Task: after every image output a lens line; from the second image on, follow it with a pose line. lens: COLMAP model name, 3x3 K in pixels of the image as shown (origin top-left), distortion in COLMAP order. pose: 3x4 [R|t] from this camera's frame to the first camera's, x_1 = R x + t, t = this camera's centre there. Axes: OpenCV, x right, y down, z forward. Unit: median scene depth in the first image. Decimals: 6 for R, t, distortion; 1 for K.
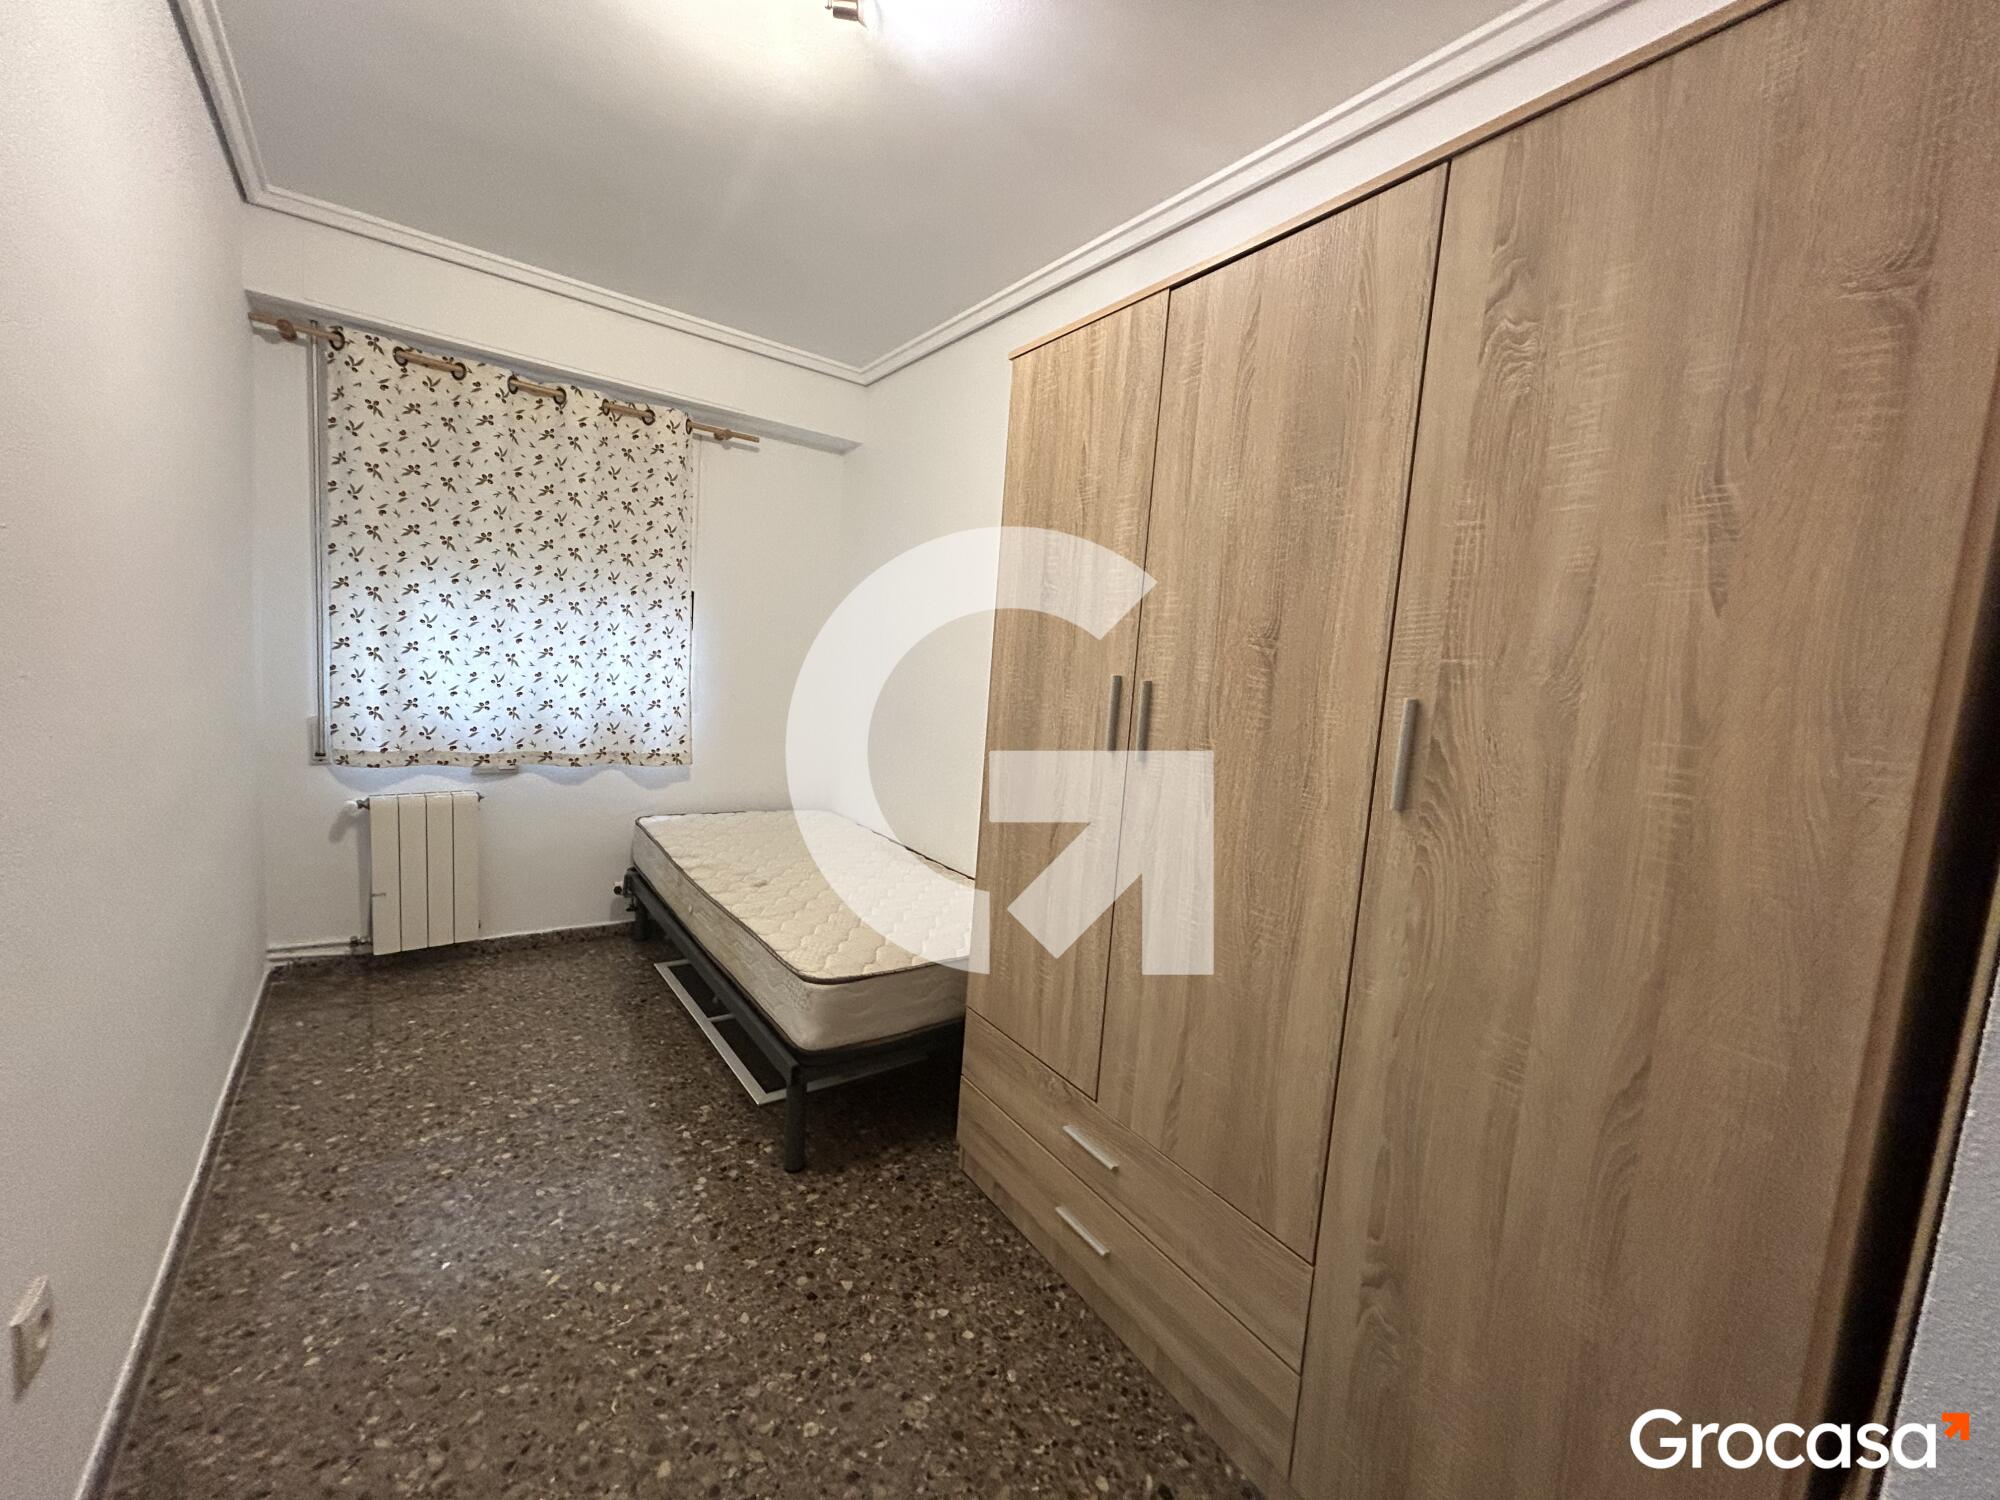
lens RADIAL K [[807.0, 0, 992.3], [0, 807.0, 749.1], [0, 0, 1]] dist [-0.000284, 0.000999]
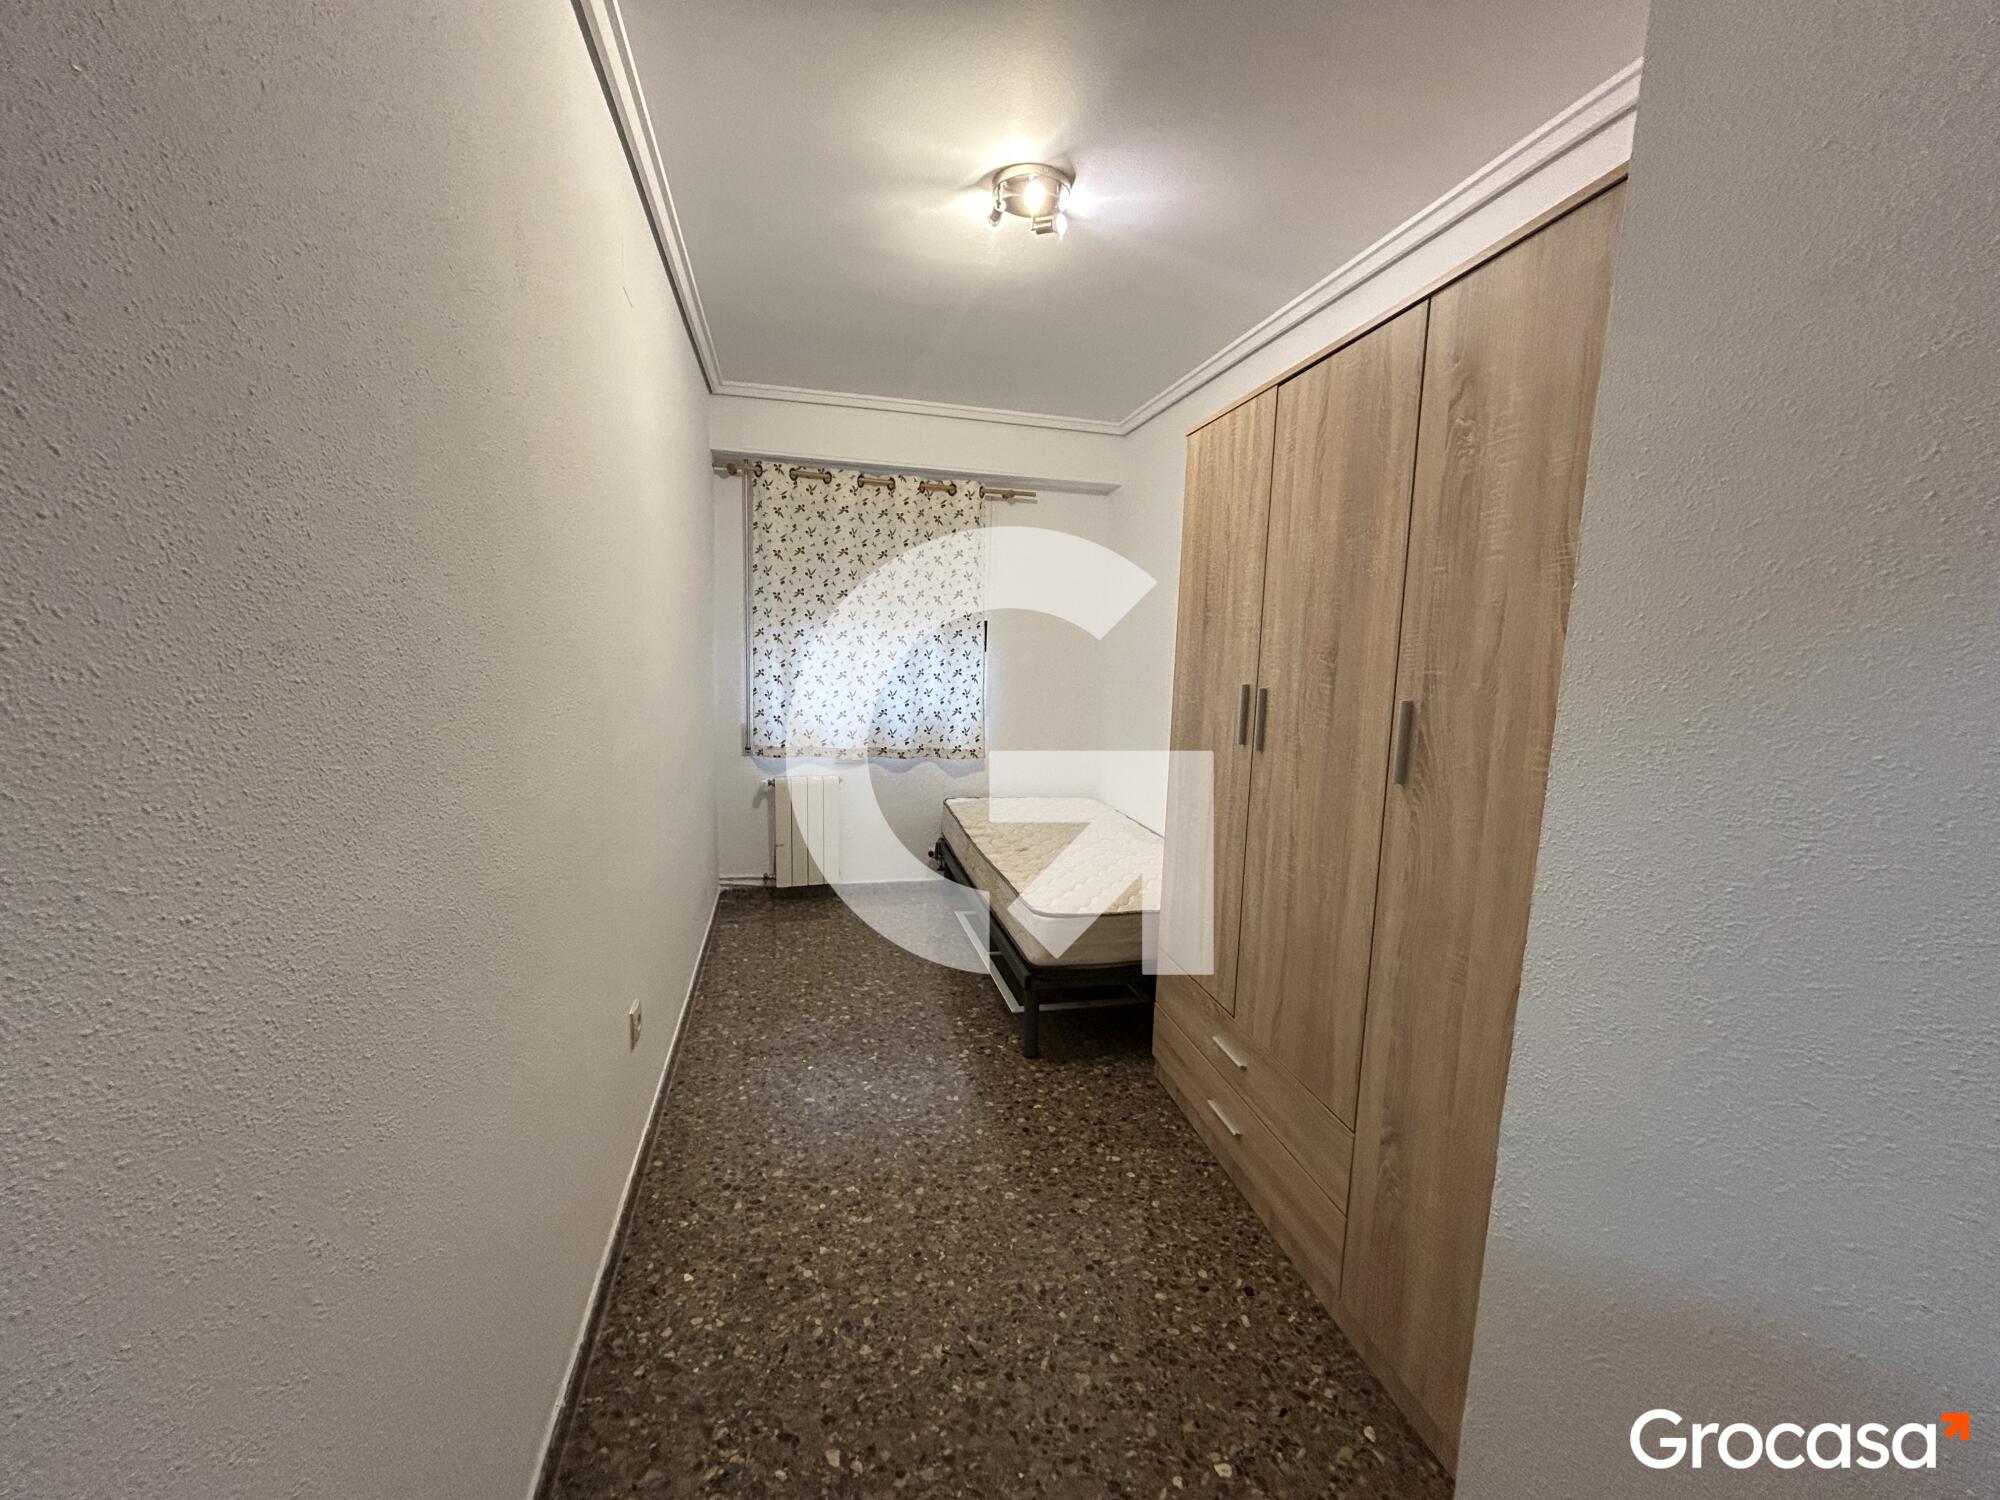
lens RADIAL K [[807.0, 0, 992.3], [0, 807.0, 749.1], [0, 0, 1]] dist [-0.000284, 0.000999]
pose [[0.921351, 0.002812, -0.388723, 0.231909], [-0.004047, 0.999989, -0.002358, 0.013628], [0.388712, 0.003746, 0.921352, -0.281113]]
